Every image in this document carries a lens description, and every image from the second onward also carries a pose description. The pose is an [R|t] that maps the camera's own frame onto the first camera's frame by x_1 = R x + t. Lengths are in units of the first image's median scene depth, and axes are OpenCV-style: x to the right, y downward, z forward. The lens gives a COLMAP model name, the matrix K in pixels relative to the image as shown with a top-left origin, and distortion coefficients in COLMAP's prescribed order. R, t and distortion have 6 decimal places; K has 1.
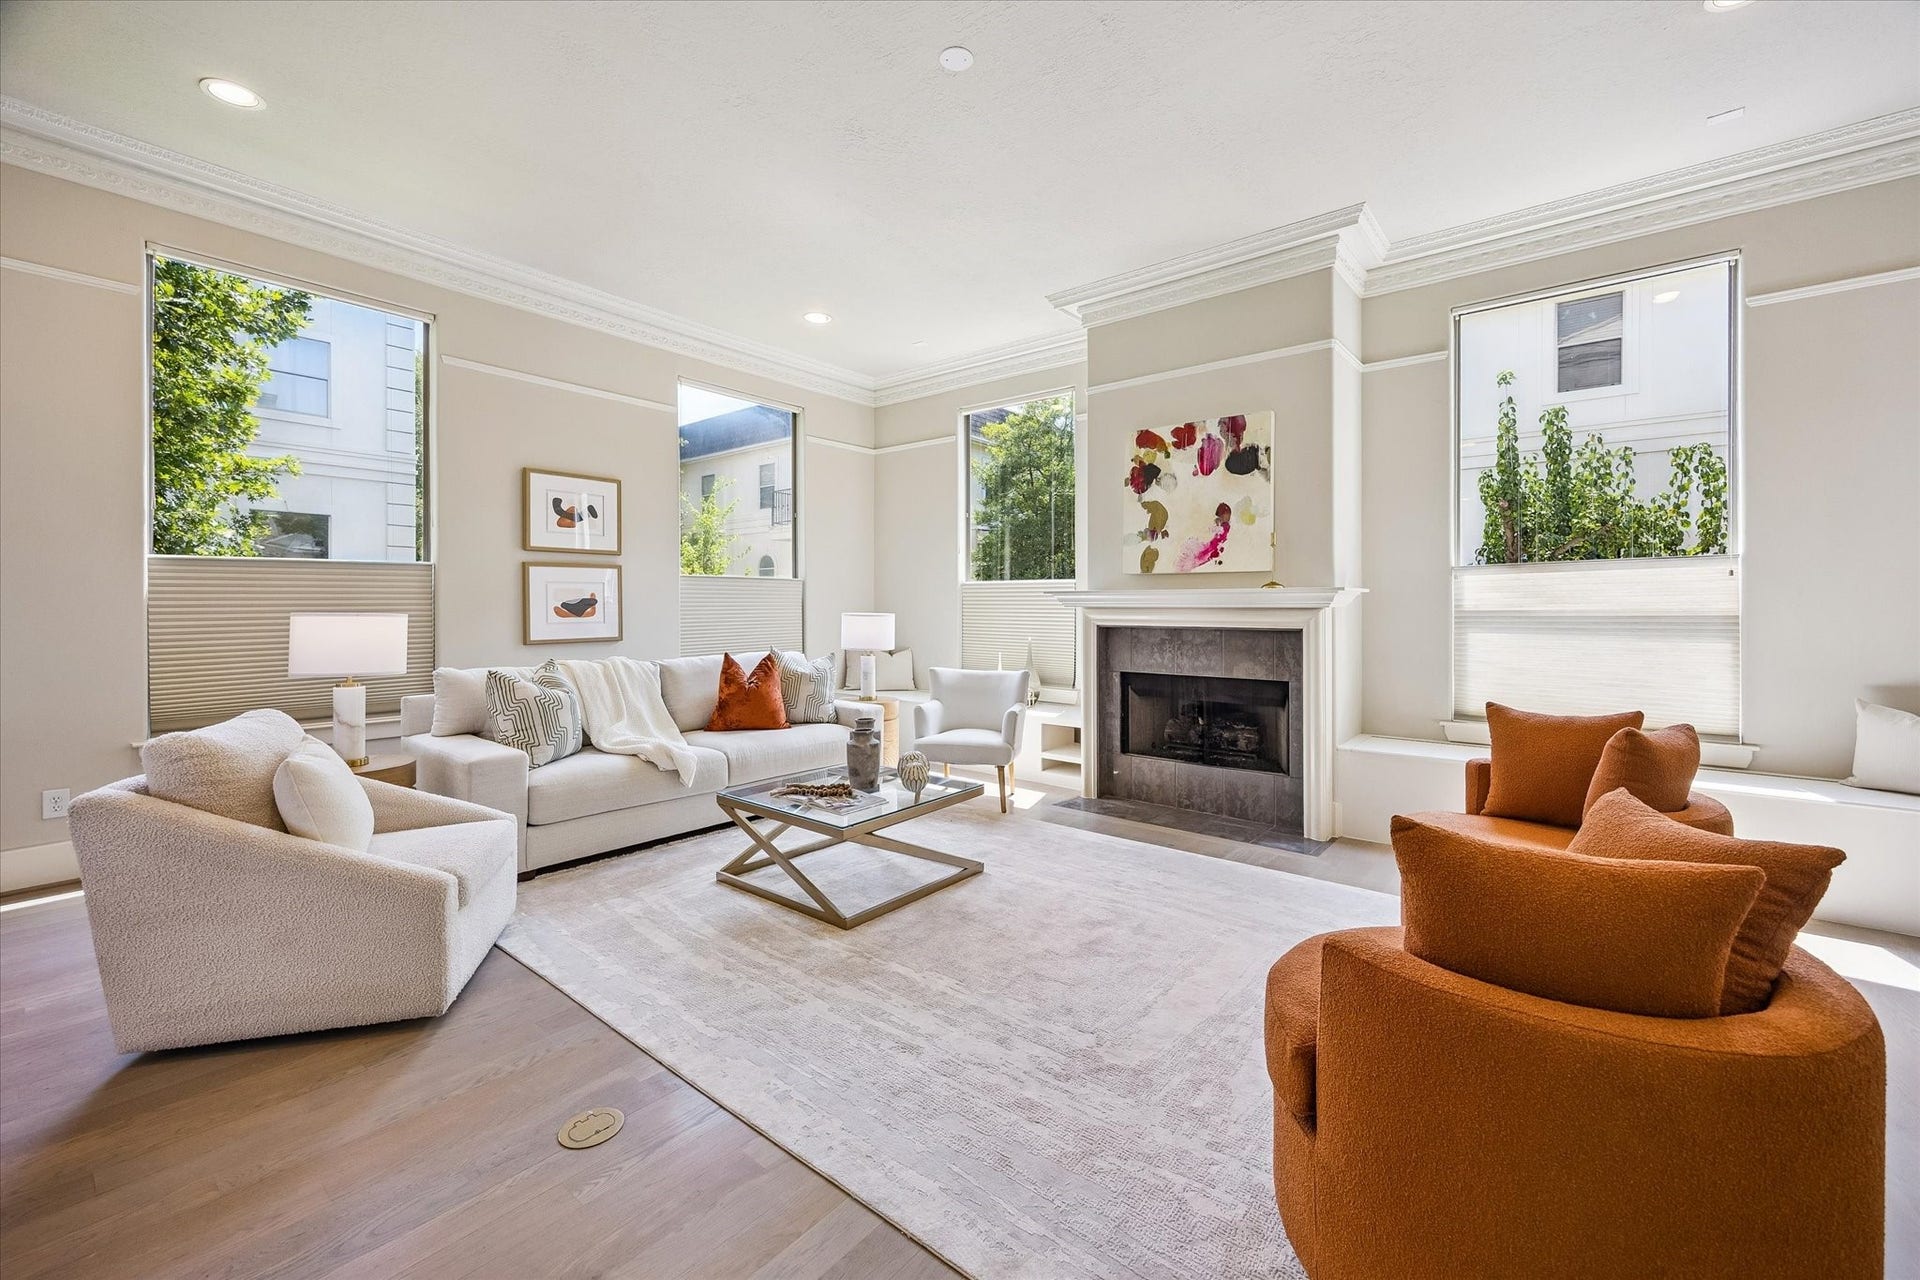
lens RADIAL K [[775.6, 0, 962.2], [0, 775.6, 601.9], [0, 0, 1]] dist [-0.001197, -0.000001]
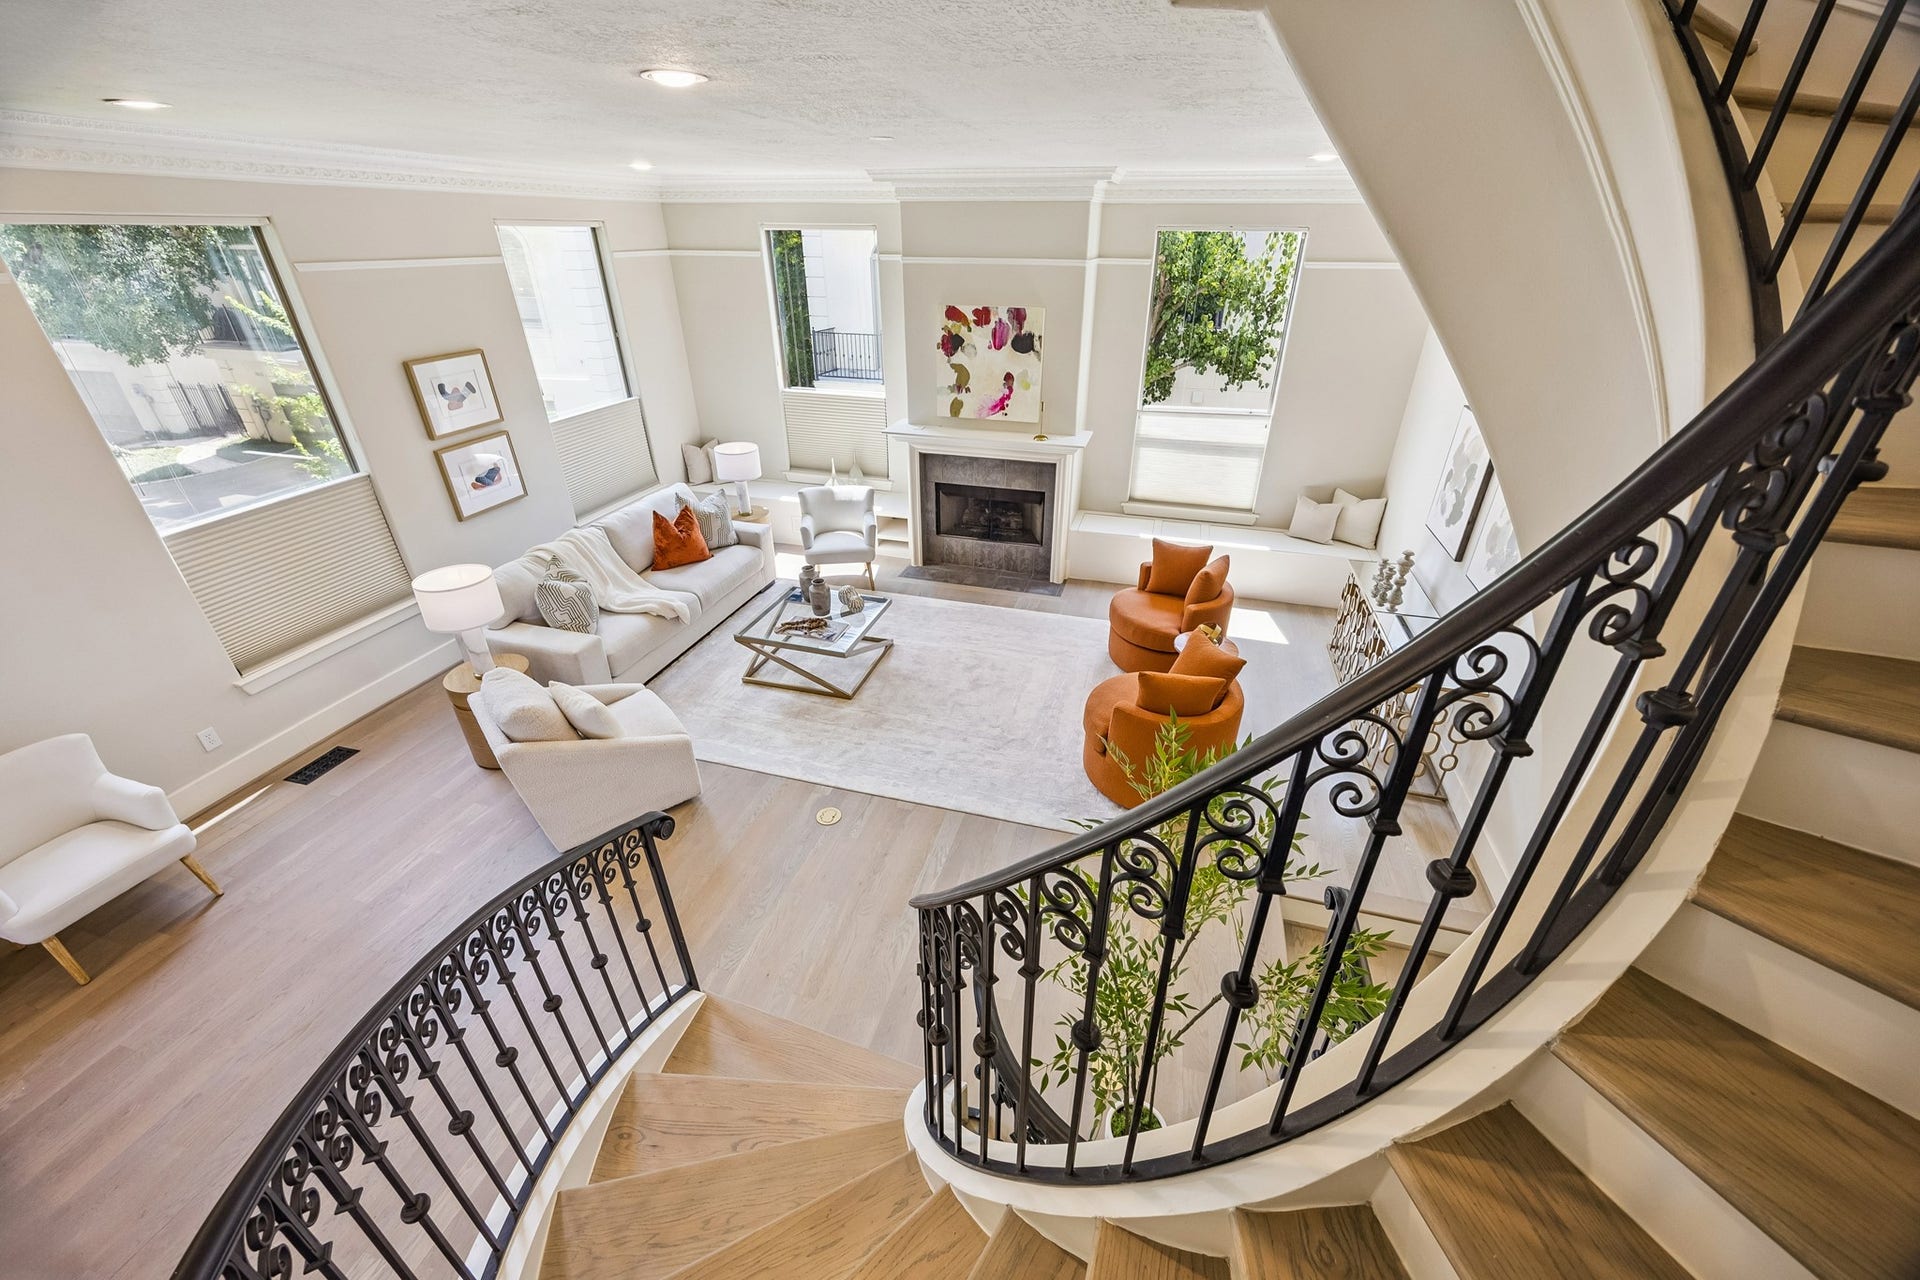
lens RADIAL K [[760.6, 0, 960.0], [0, 760.6, 640.0], [0, 0, 1]] dist [-0.008135, 0.000043]
pose [[0.918786, -0.193845, 0.343884, -0.322222], [-0.001148, 0.869816, 0.493375, -0.381088], [-0.394754, -0.453701, 0.798952, -0.313956]]
